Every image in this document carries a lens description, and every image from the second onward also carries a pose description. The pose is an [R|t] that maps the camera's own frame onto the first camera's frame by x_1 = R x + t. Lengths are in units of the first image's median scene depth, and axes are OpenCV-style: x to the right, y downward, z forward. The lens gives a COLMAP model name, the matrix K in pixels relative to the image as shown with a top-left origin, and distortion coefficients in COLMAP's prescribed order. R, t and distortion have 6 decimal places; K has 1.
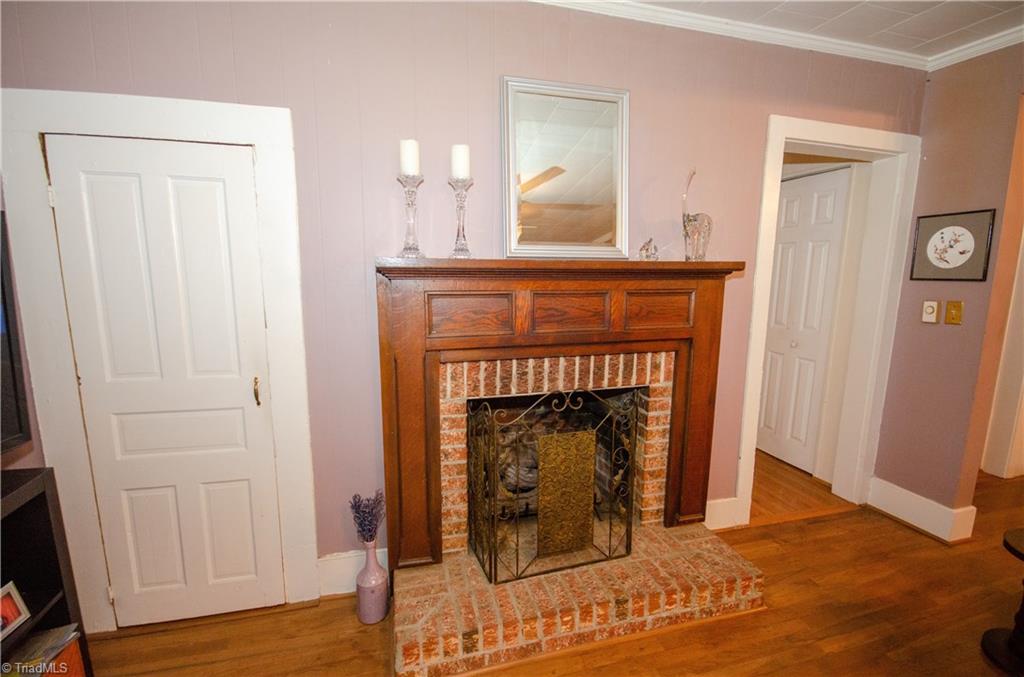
lens RADIAL K [[450.1, 0, 488.5], [0, 450.1, 349.5], [0, 0, 1]] dist [-0.002415, -0.007796]
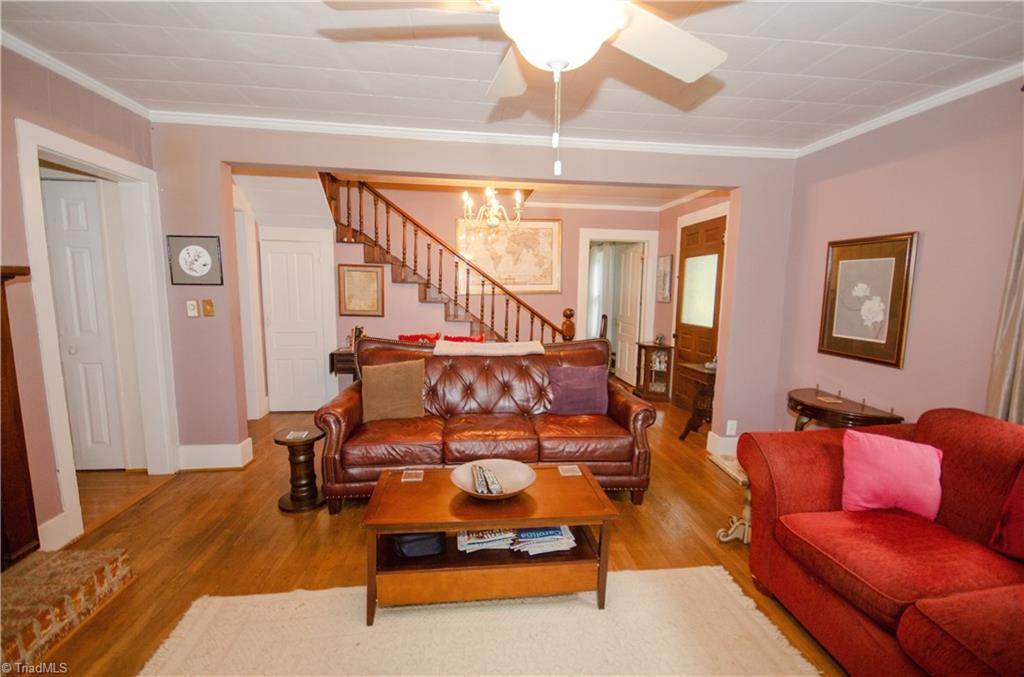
lens RADIAL K [[450.1, 0, 522.7], [0, 450.1, 338.3], [0, 0, 1]] dist [-0.002415, -0.007796]
pose [[0.117603, -0.115349, 0.986339, -0.274234], [0.151450, 0.983696, 0.096982, 0.027380], [-0.981444, 0.137975, 0.133155, -0.165221]]
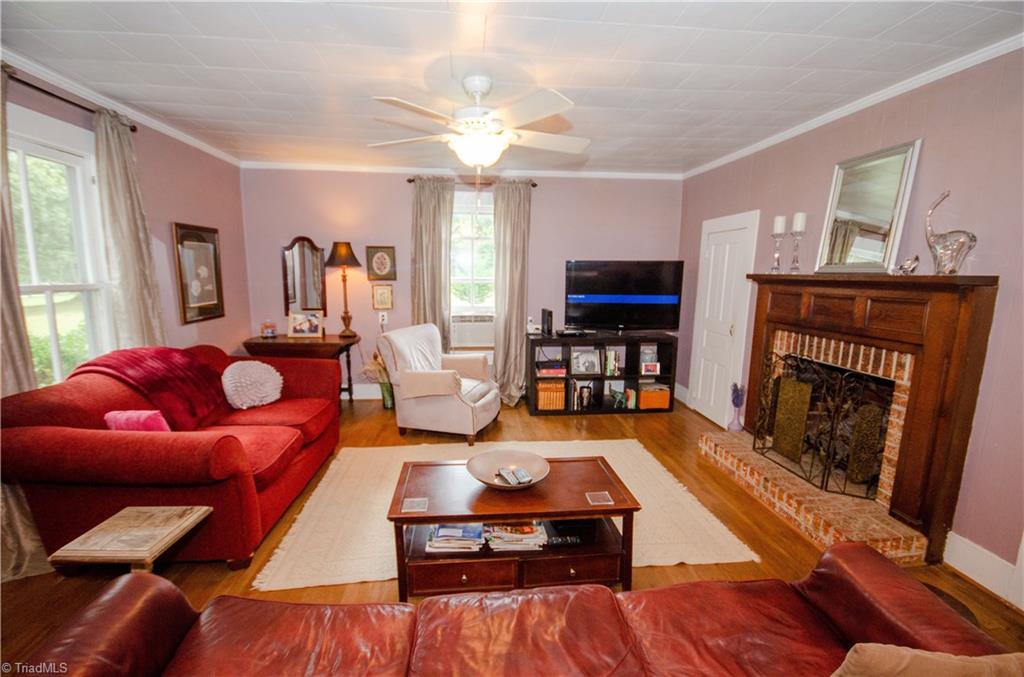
lens RADIAL K [[450.1, 0, 518.1], [0, 450.1, 345.4], [0, 0, 1]] dist [-0.002415, -0.007796]
pose [[-0.142693, 0.150155, -0.978311, 1.646259], [-0.196260, 0.964506, 0.176662, -0.022166], [0.970114, 0.217212, -0.108159, 0.155427]]
